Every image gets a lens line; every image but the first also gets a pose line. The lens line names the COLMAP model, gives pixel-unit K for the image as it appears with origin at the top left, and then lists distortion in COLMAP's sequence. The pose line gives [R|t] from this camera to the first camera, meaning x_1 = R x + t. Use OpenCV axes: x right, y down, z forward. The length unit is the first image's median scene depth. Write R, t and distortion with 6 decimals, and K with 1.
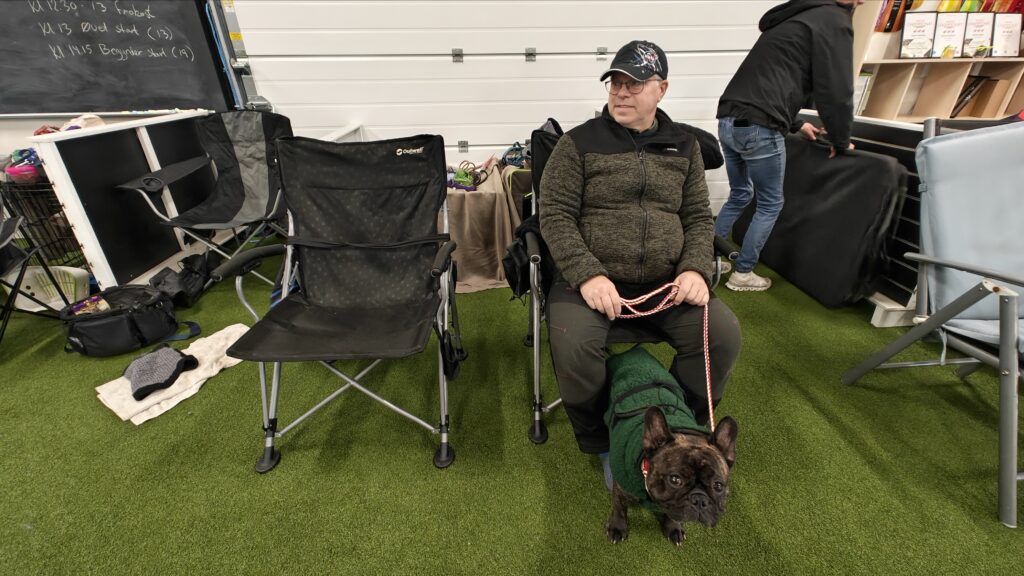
lens RADIAL K [[423.2, 0, 515.1], [0, 423.2, 282.8], [0, 0, 1]] dist [-0.001023, 0.000892]
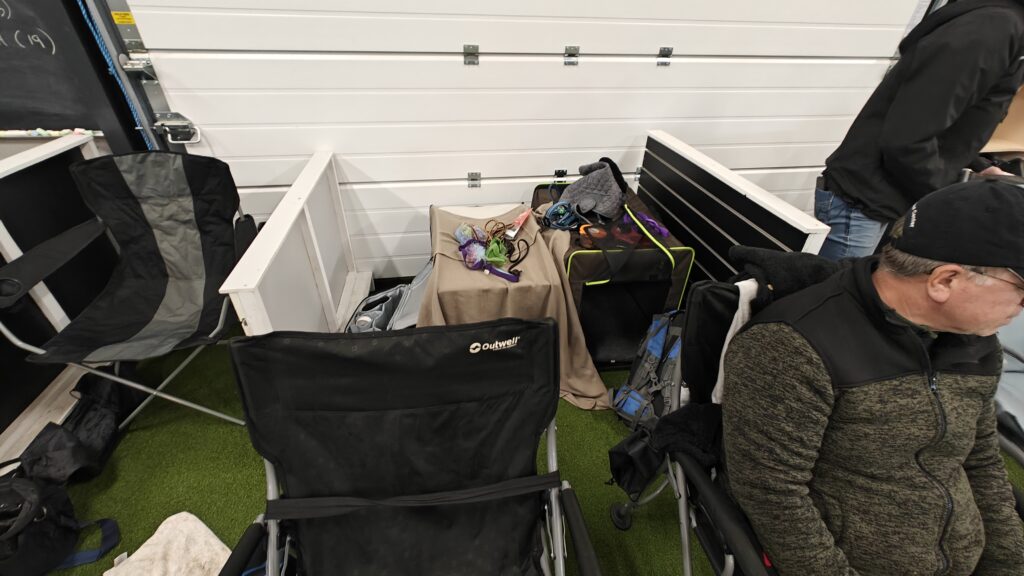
lens RADIAL K [[423.2, 0, 508.5], [0, 423.2, 293.6], [0, 0, 1]] dist [-0.001023, 0.000892]
pose [[0.995134, -0.019040, 0.096675, -0.168363], [0.006280, 0.991413, 0.130617, -0.266510], [-0.098332, -0.129374, 0.986708, 0.284439]]
